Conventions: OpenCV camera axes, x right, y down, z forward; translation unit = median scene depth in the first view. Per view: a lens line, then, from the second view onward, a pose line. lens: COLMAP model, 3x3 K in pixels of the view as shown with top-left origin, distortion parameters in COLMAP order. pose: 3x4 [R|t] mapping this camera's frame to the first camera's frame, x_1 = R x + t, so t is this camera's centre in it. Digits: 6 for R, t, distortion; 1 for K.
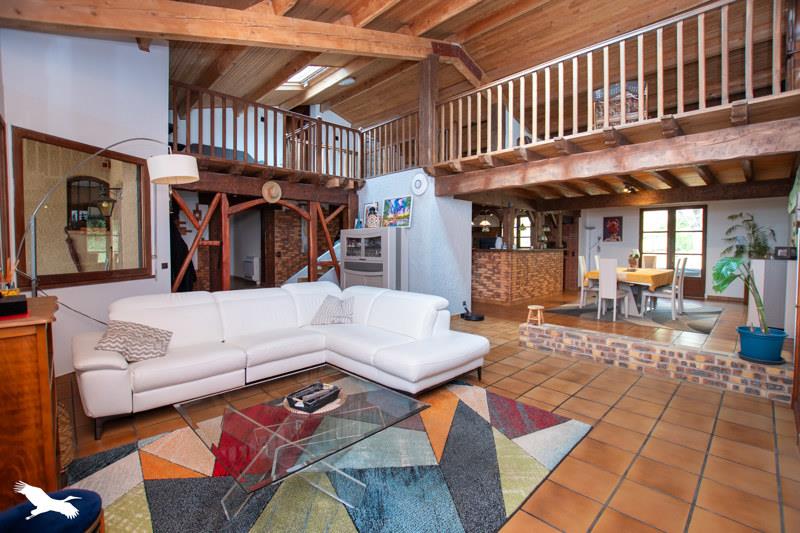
lens RADIAL K [[357.6, 0, 399.7], [0, 357.6, 252.4], [0, 0, 1]] dist [-0.000190, -0.000183]
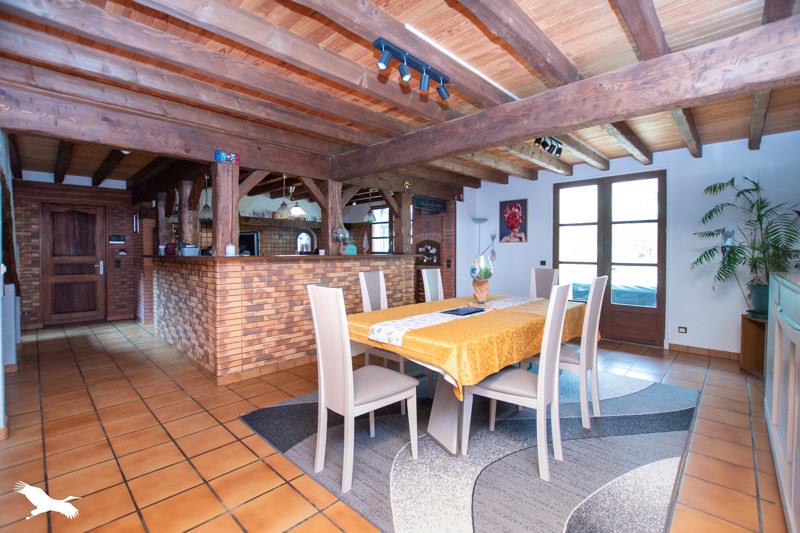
lens RADIAL K [[357.6, 0, 399.7], [0, 357.6, 252.4], [0, 0, 1]] dist [-0.000190, -0.000183]
pose [[0.999295, 0.000377, 0.037537, 0.426403], [0.000486, 0.999736, -0.022972, -0.001243], [-0.037536, 0.022974, 0.999031, 0.467522]]
